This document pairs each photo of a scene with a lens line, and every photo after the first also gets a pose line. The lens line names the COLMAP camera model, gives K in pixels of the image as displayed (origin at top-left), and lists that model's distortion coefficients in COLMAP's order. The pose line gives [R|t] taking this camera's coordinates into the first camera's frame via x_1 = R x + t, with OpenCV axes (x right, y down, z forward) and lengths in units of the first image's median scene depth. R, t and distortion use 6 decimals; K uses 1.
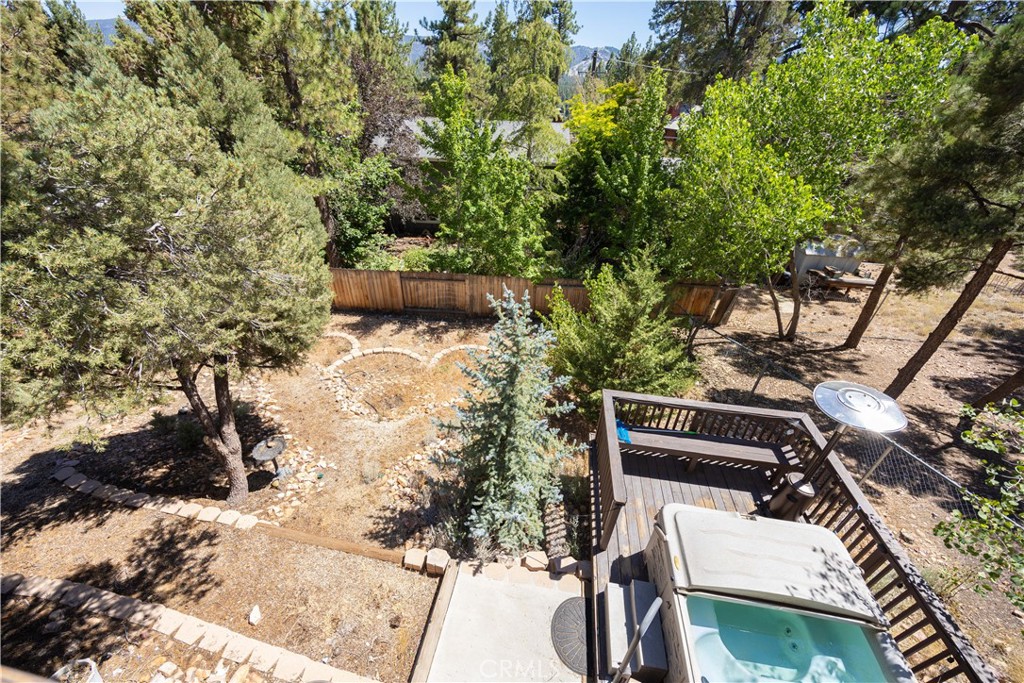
lens RADIAL K [[390.2, 0, 512.0], [0, 390.2, 341.5], [0, 0, 1]] dist [0.000517, 0.000140]
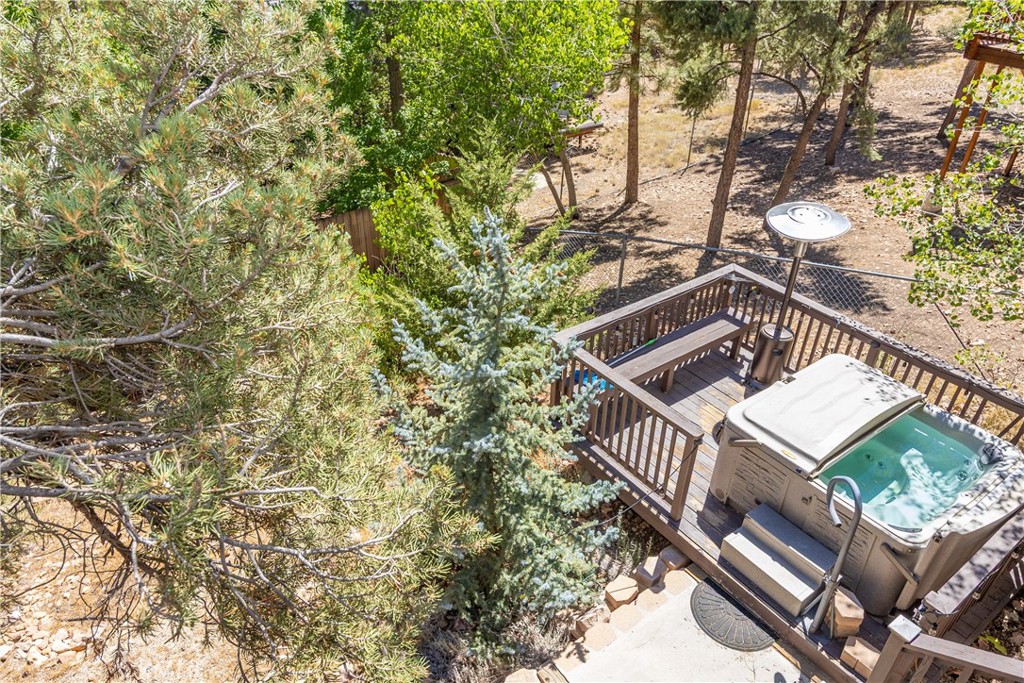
lens RADIAL K [[694.5, 0, 512.0], [0, 694.5, 341.5], [0, 0, 1]] dist [-0.000197, 0.000057]
pose [[0.712008, -0.402101, 0.575639, -0.529625], [0.392223, 0.907733, 0.148939, -0.075863], [-0.582414, 0.119733, 0.804026, 0.081681]]
